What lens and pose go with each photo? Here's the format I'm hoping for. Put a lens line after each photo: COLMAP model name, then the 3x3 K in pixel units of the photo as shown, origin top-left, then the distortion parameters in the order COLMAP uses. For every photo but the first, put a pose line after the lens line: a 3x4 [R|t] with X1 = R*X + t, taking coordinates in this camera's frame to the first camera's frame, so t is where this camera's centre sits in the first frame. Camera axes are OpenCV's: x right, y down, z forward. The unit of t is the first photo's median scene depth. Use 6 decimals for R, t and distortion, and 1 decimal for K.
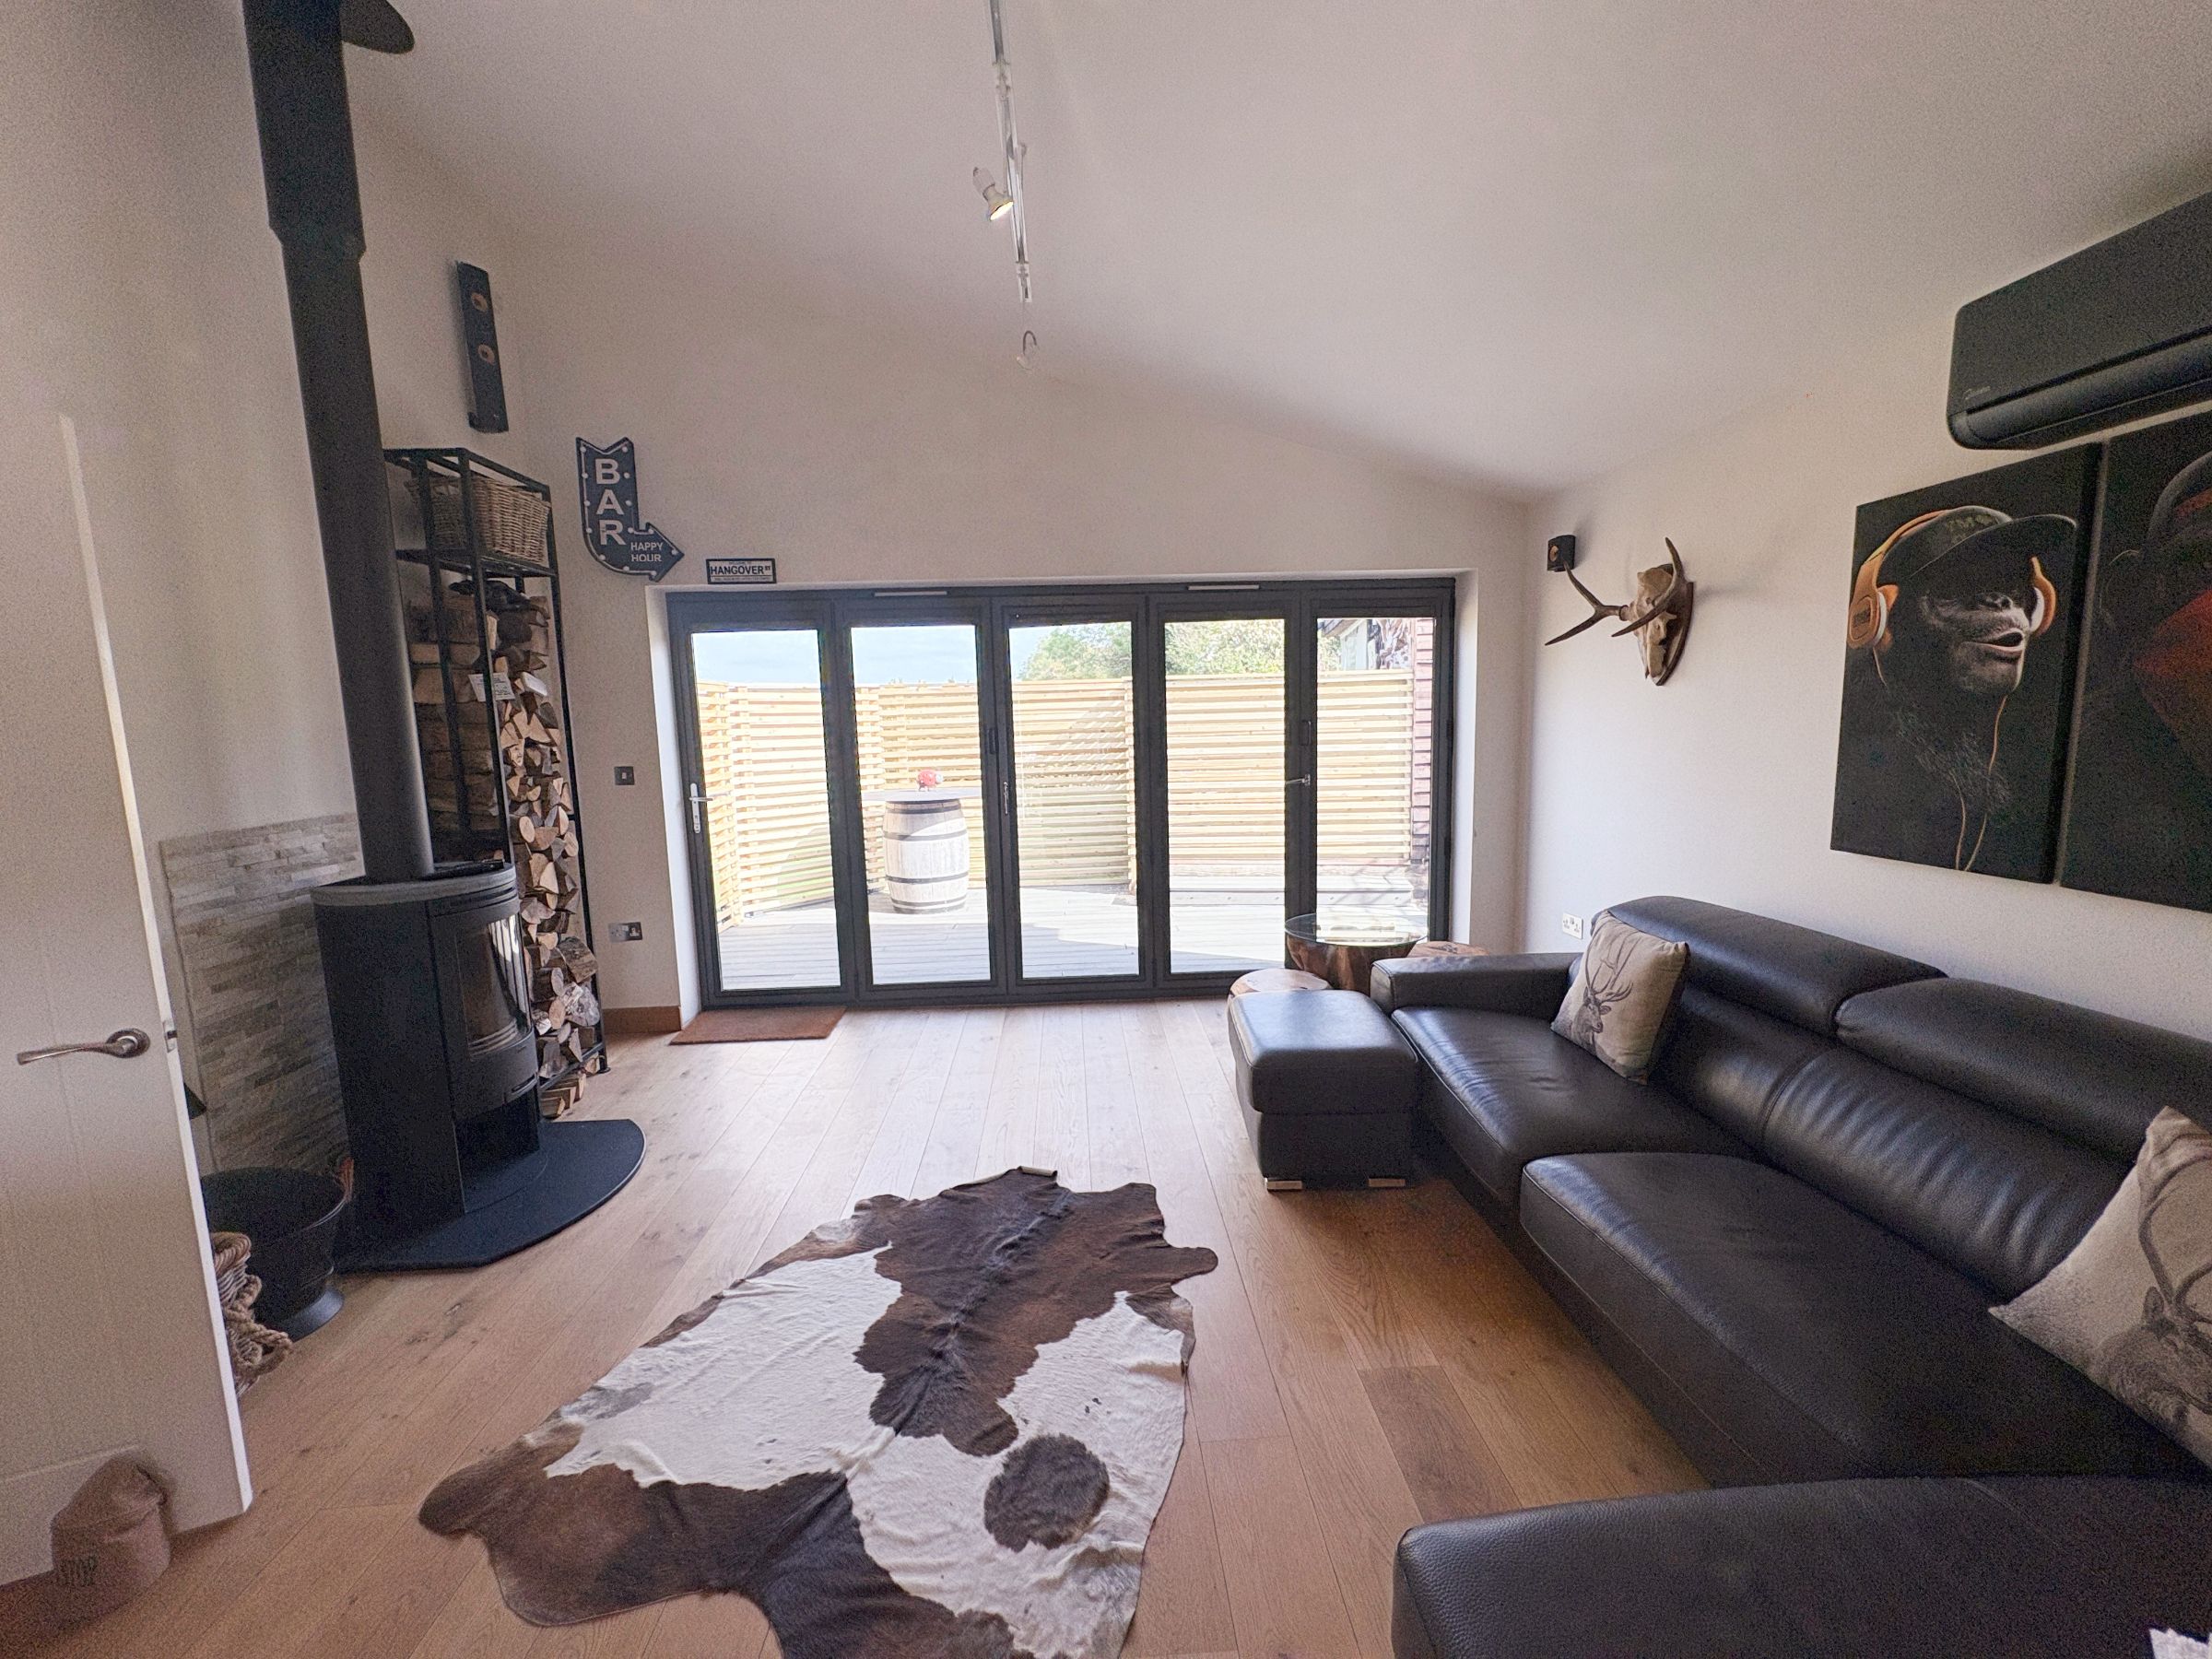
lens RADIAL K [[877.7, 0, 1104.0], [0, 877.7, 828.8], [0, 0, 1]] dist [0.000396, -0.000353]
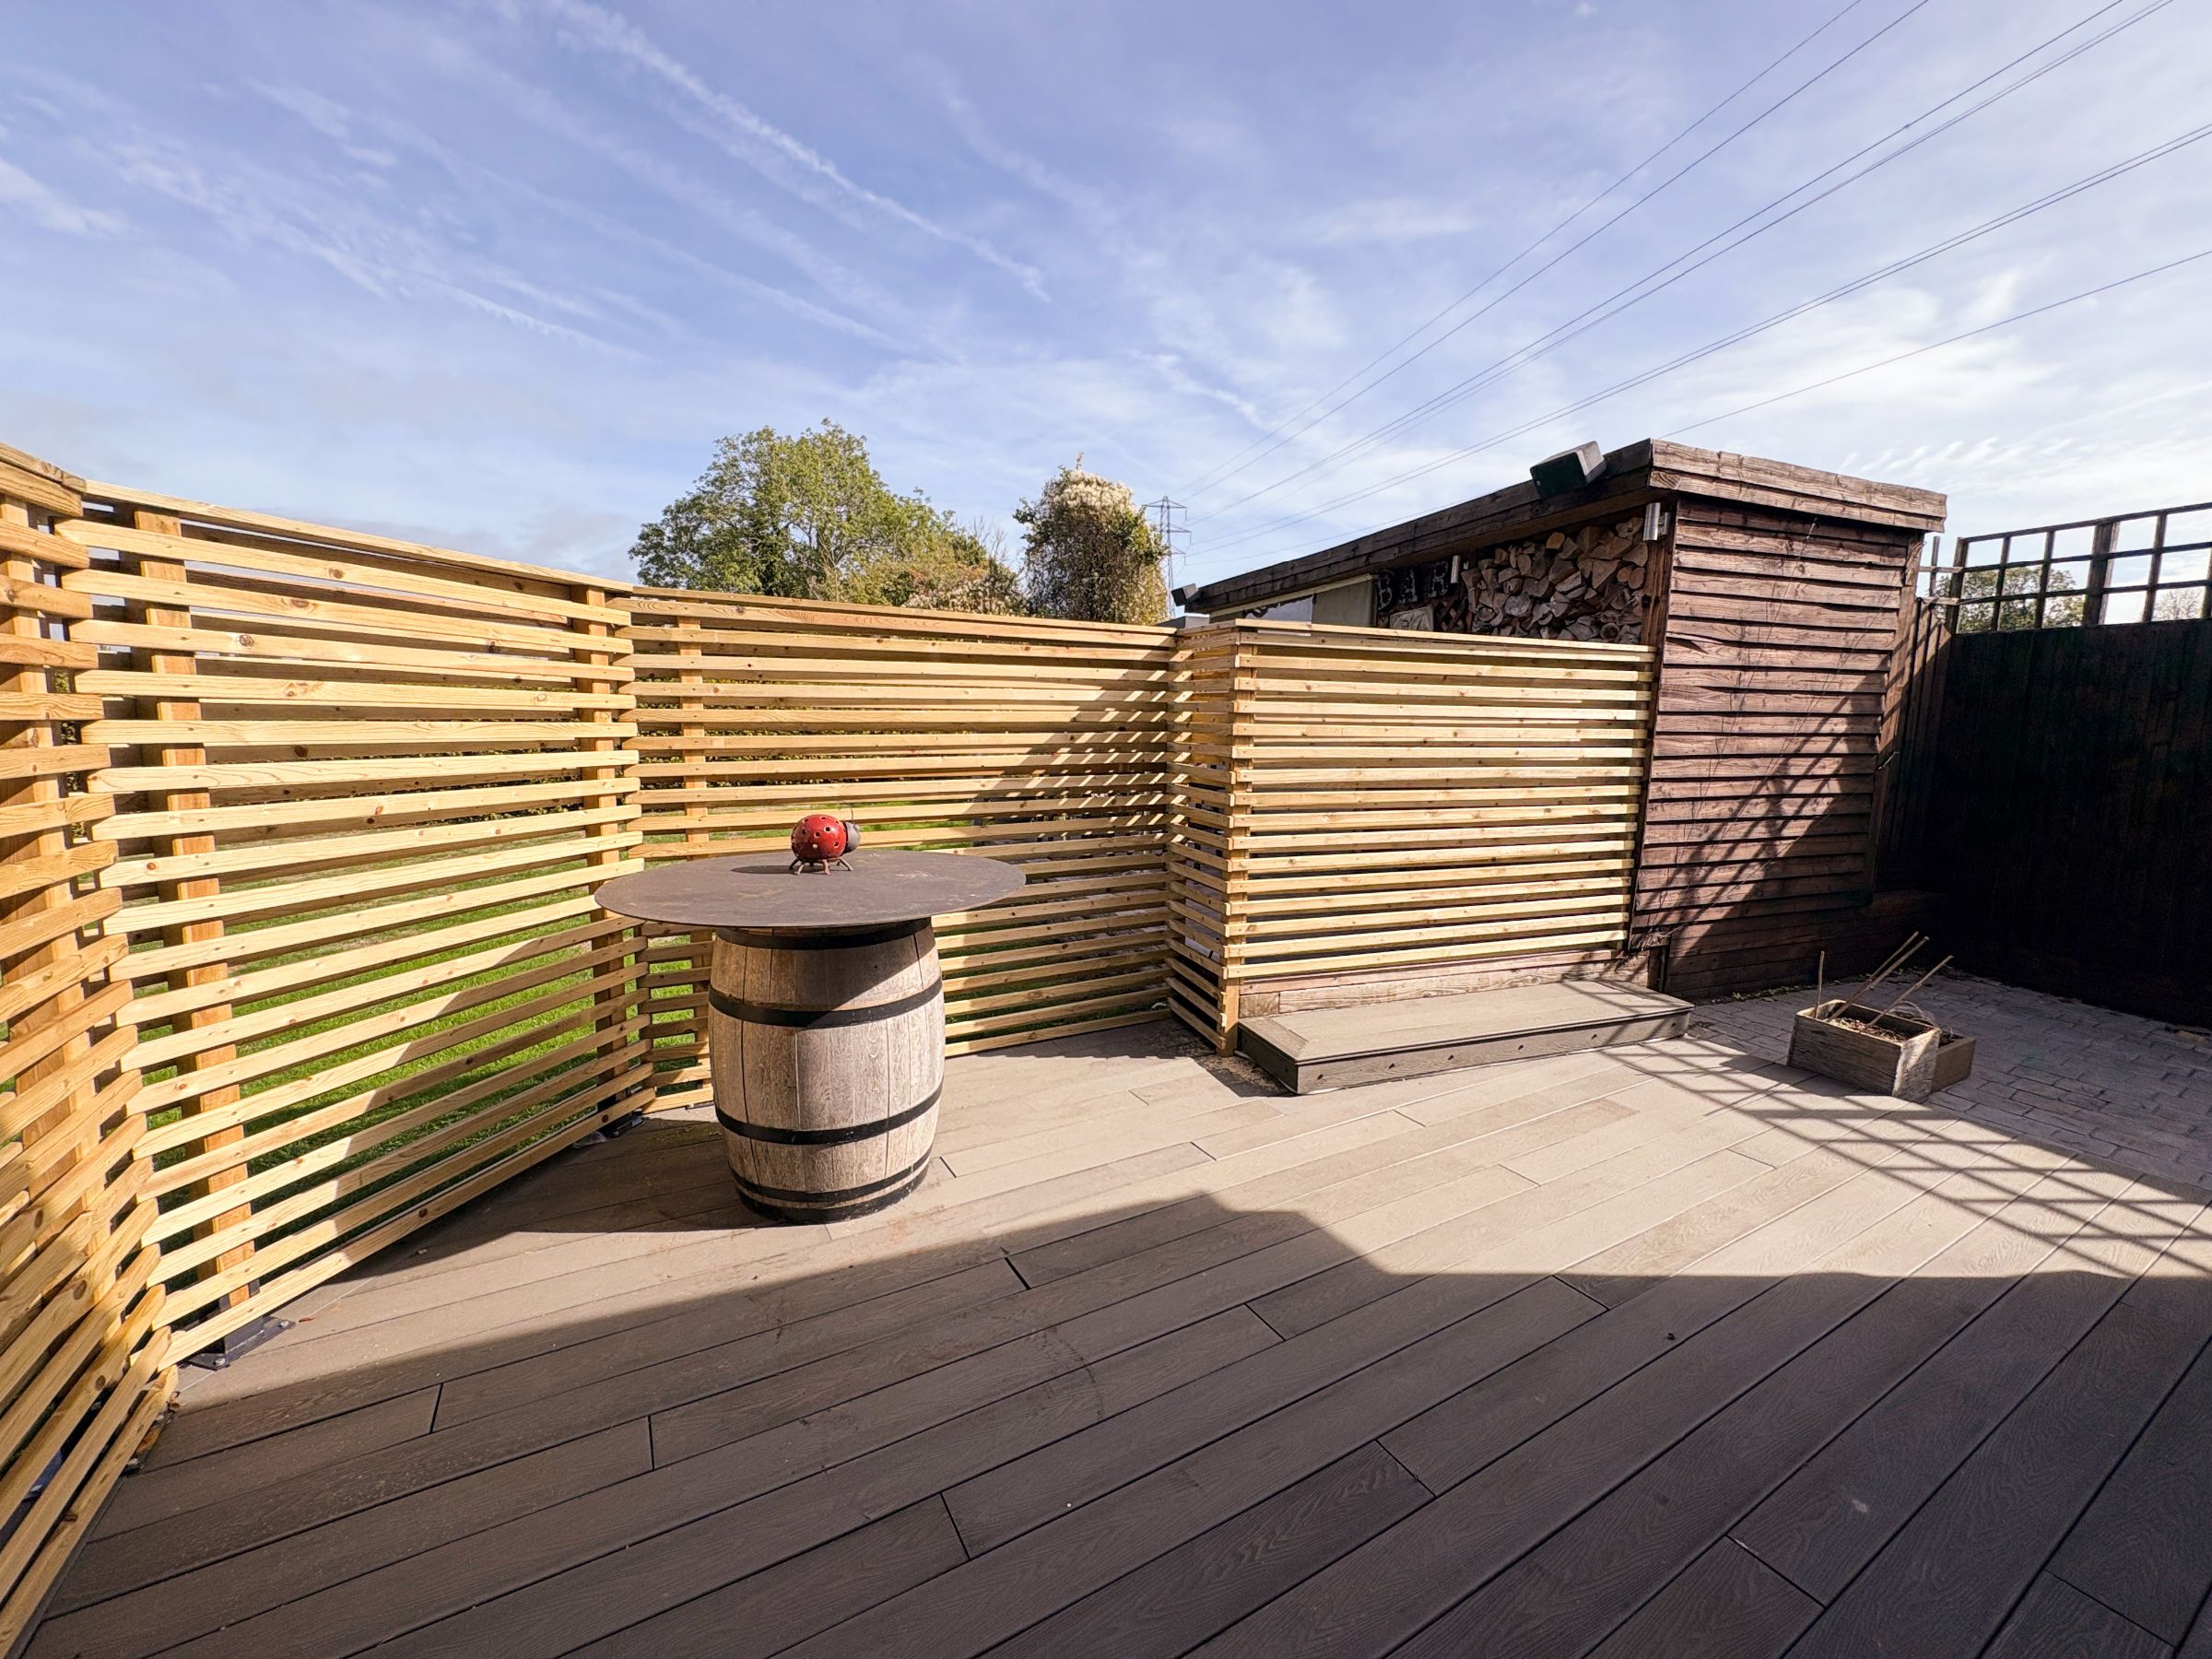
lens RADIAL K [[877.7, 0, 1105.9], [0, 877.7, 834.9], [0, 0, 1]] dist [0.000396, -0.000353]
pose [[0.888058, -0.020011, 0.459295, -0.563133], [0.017576, 0.999800, 0.009577, -0.127033], [-0.459394, -0.000432, 0.888232, 1.276621]]
